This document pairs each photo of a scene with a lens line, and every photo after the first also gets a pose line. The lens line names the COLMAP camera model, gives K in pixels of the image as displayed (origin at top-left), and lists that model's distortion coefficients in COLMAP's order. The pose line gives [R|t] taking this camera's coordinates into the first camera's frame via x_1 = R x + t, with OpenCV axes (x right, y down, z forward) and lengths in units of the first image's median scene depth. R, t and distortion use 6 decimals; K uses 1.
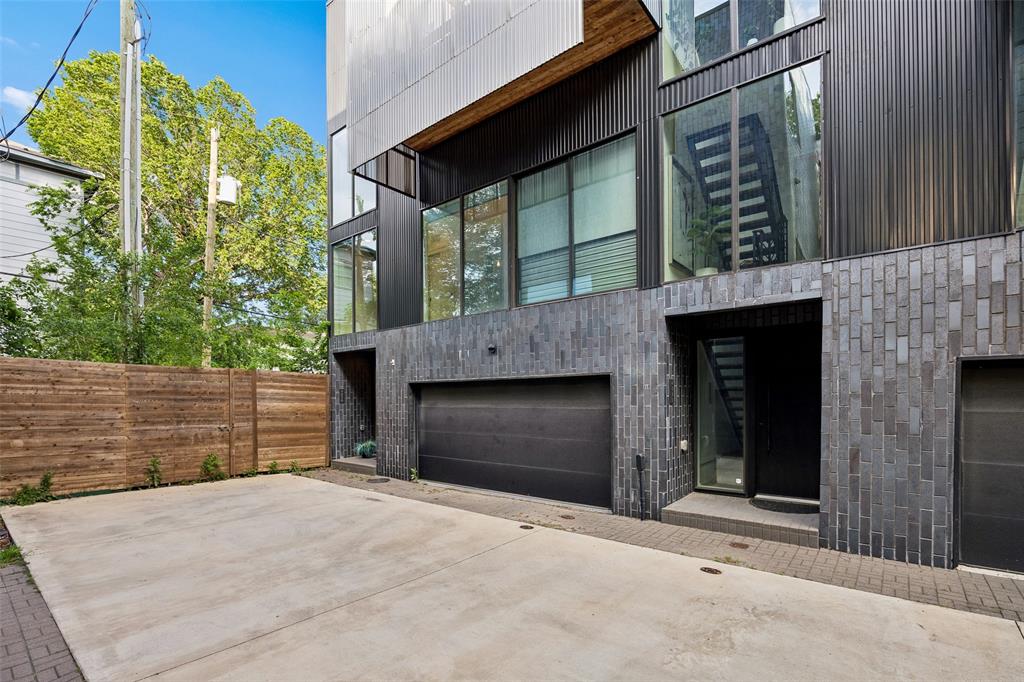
lens RADIAL K [[474.1, 0, 510.6], [0, 474.1, 388.0], [0, 0, 1]] dist [-0.002585, -0.000264]
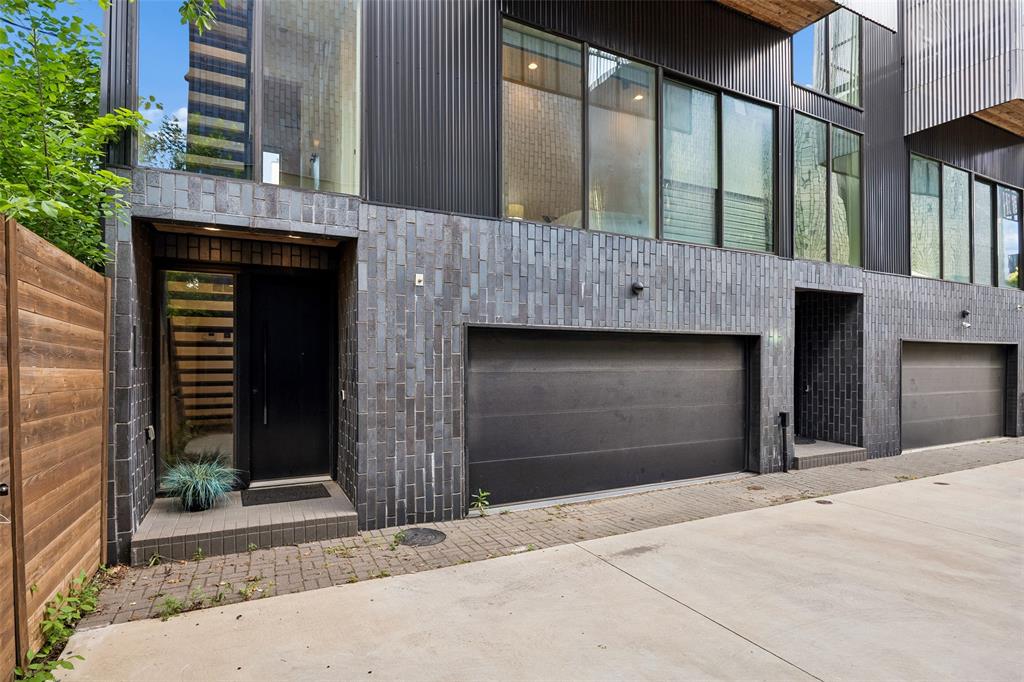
lens RADIAL K [[523.6, 0, 502.2], [0, 523.6, 336.4], [0, 0, 1]] dist [-0.010307, 0.000107]
pose [[0.410142, 0.045252, 0.910898, -0.829695], [-0.027581, 0.998927, -0.037206, 0.024523], [-0.911605, -0.009864, 0.410950, 0.847177]]
